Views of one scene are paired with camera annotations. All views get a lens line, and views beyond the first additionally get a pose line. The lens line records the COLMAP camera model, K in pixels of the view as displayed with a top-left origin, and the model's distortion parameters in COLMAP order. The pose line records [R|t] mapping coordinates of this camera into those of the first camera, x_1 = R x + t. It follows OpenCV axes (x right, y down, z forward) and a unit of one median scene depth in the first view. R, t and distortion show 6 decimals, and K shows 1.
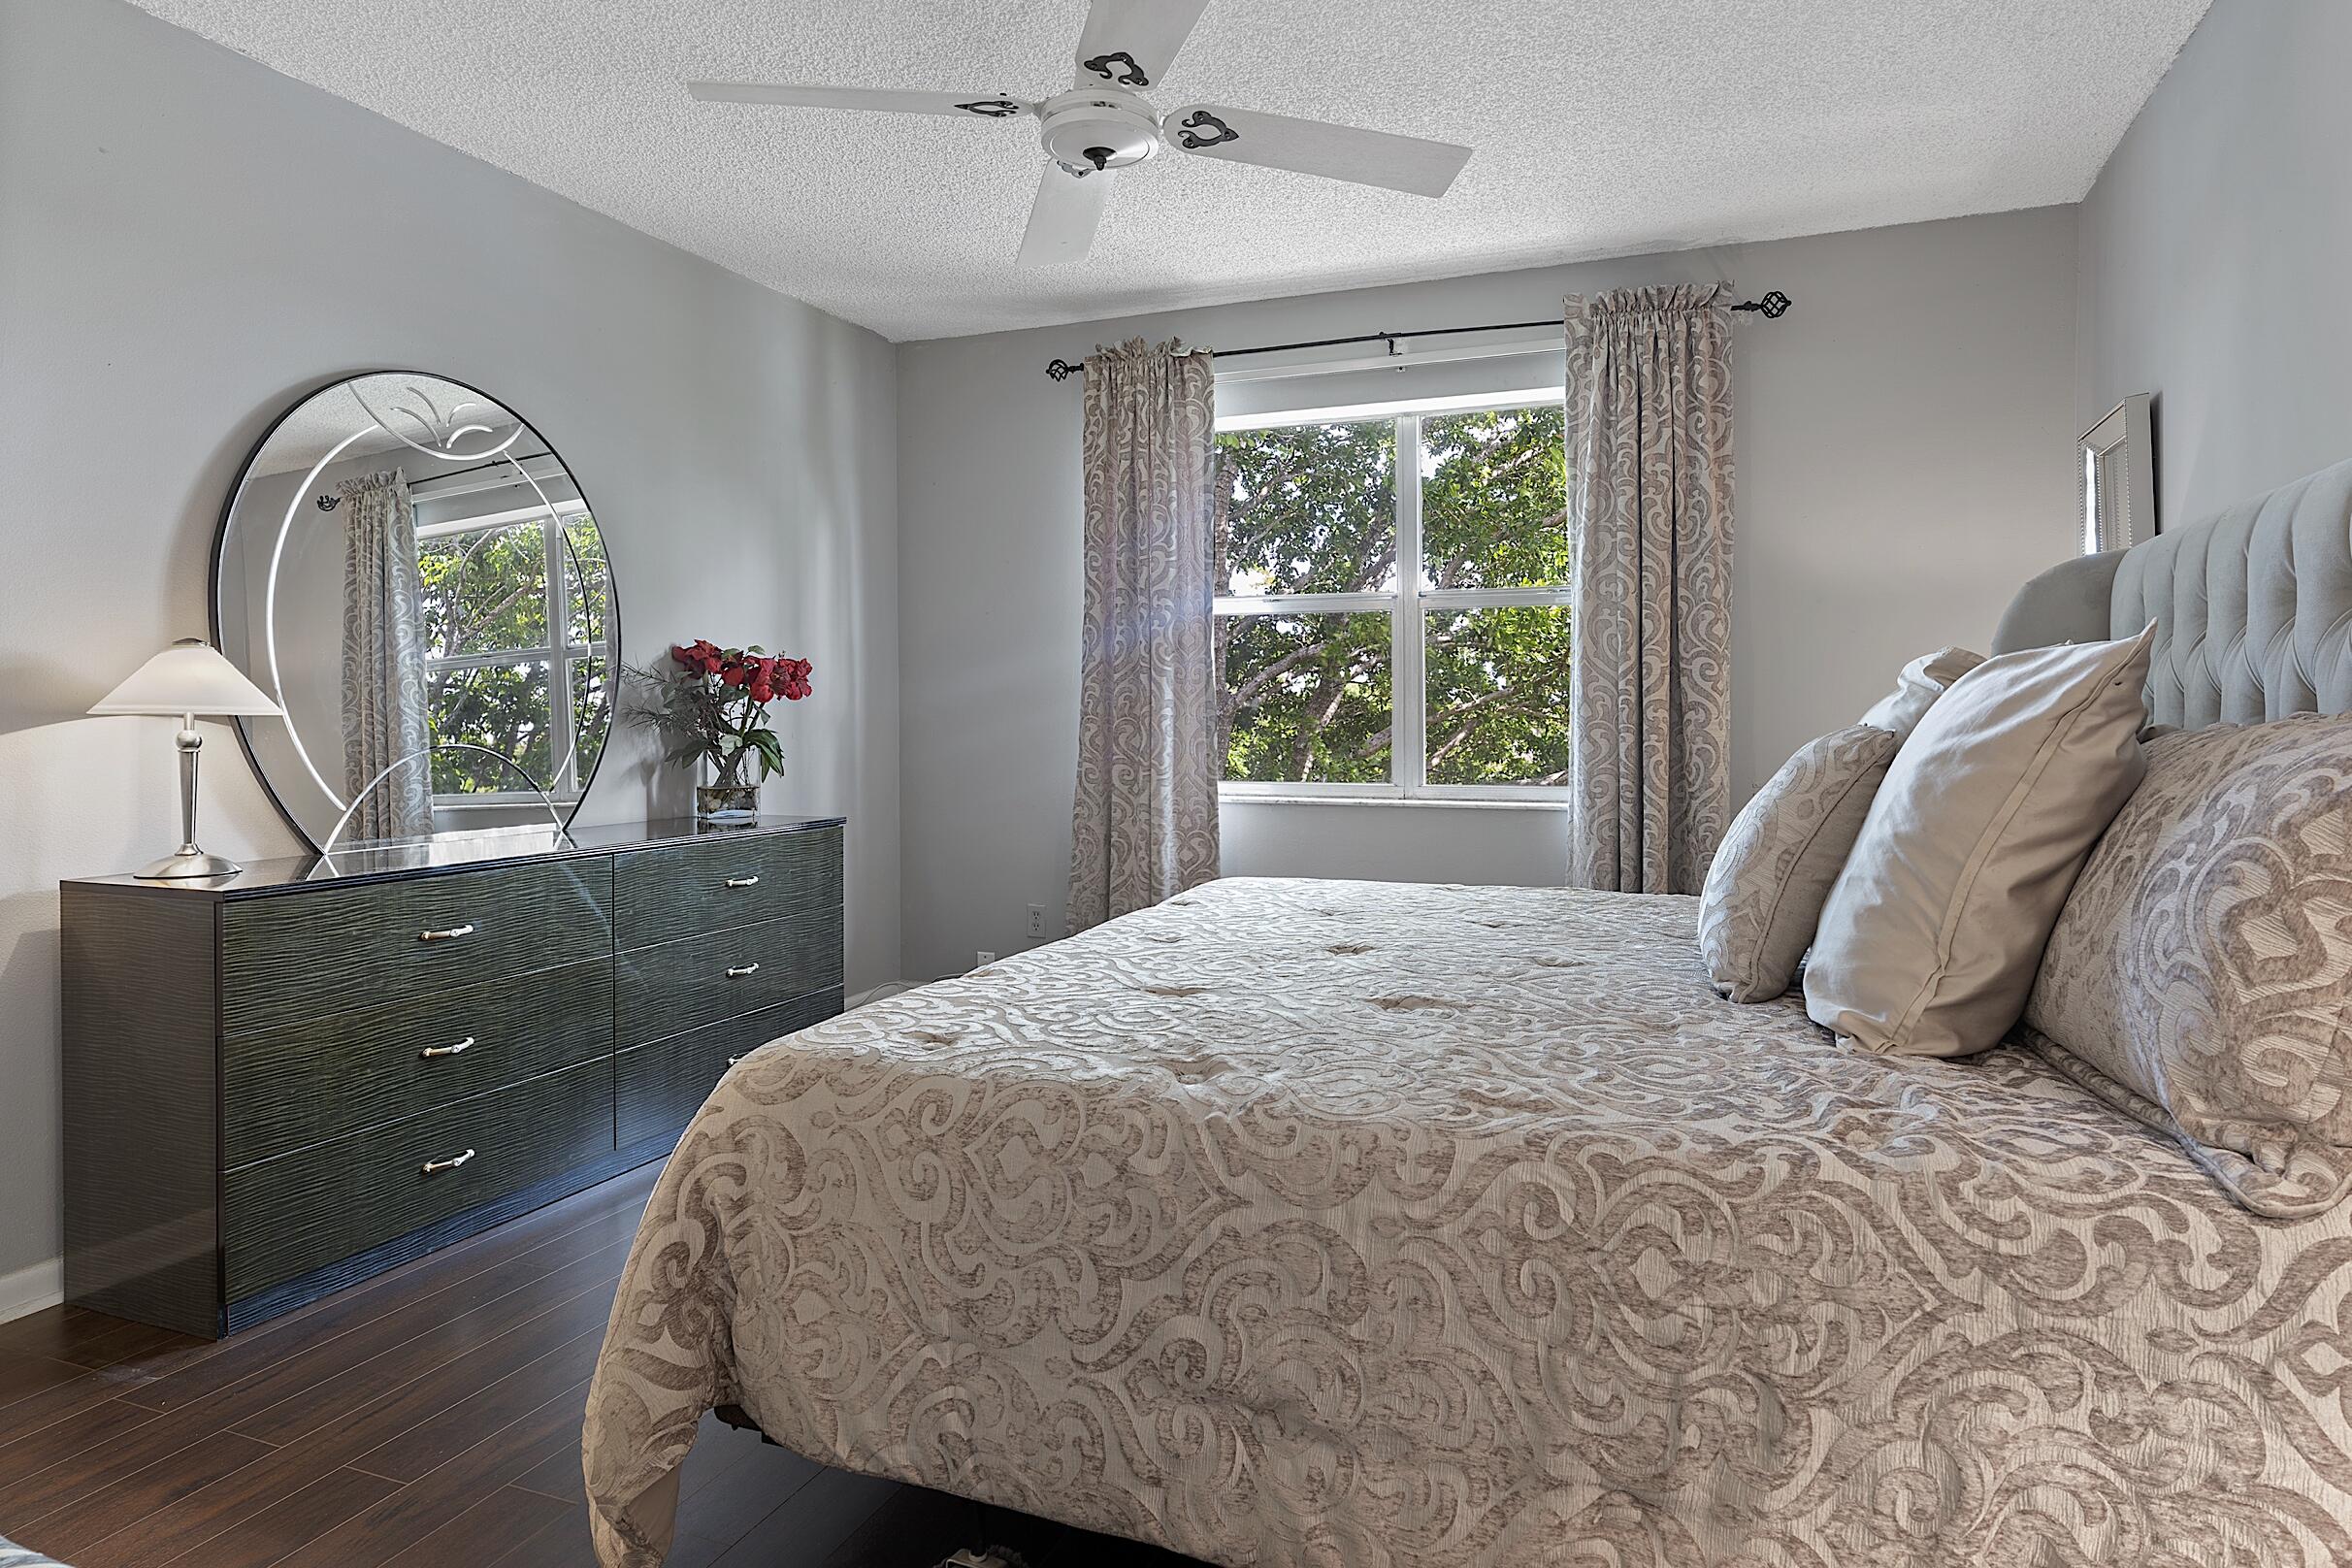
lens RADIAL K [[1360.1, 0, 1184.0], [0, 1360.1, 714.8], [0, 0, 1]] dist [0.001960, 0.001899]
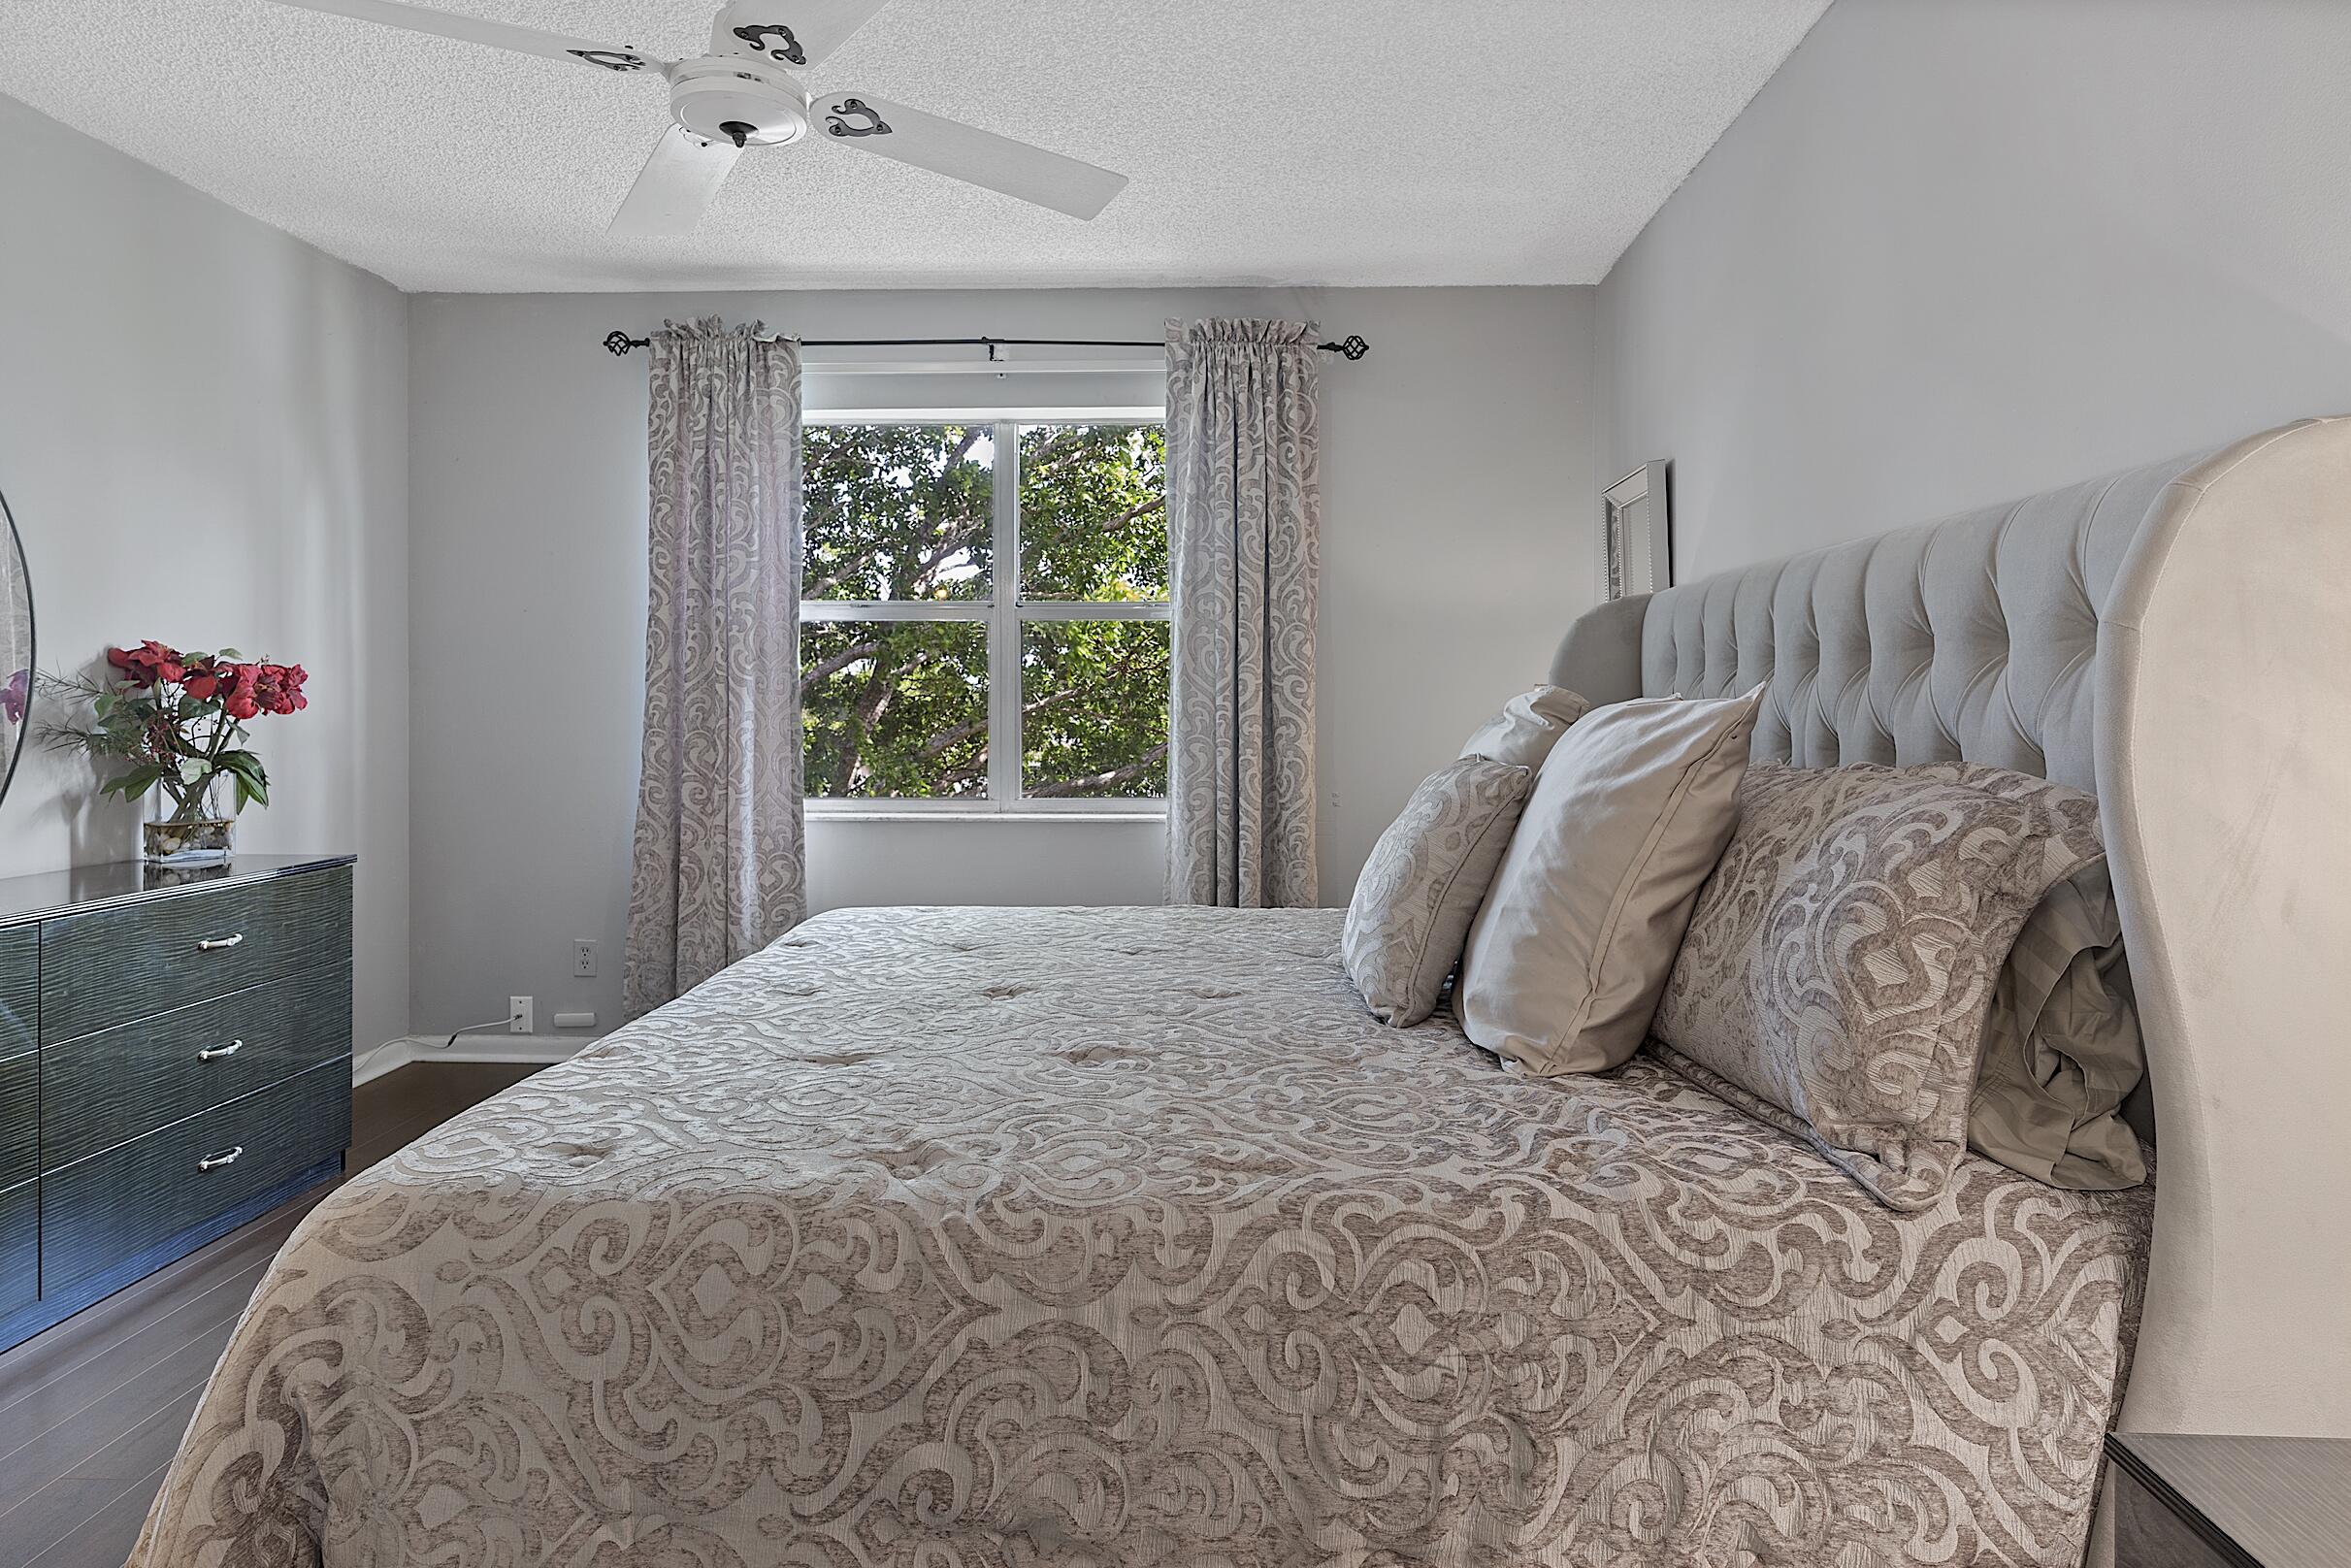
lens RADIAL K [[1371.3, 0, 1183.2], [0, 1371.3, 694.9], [0, 0, 1]] dist [-0.000082, 0.001228]
pose [[0.940762, 0.004137, 0.339042, -0.135939], [-0.002382, 0.999982, -0.005592, -0.048955], [-0.339059, 0.004453, 0.940755, 0.069381]]
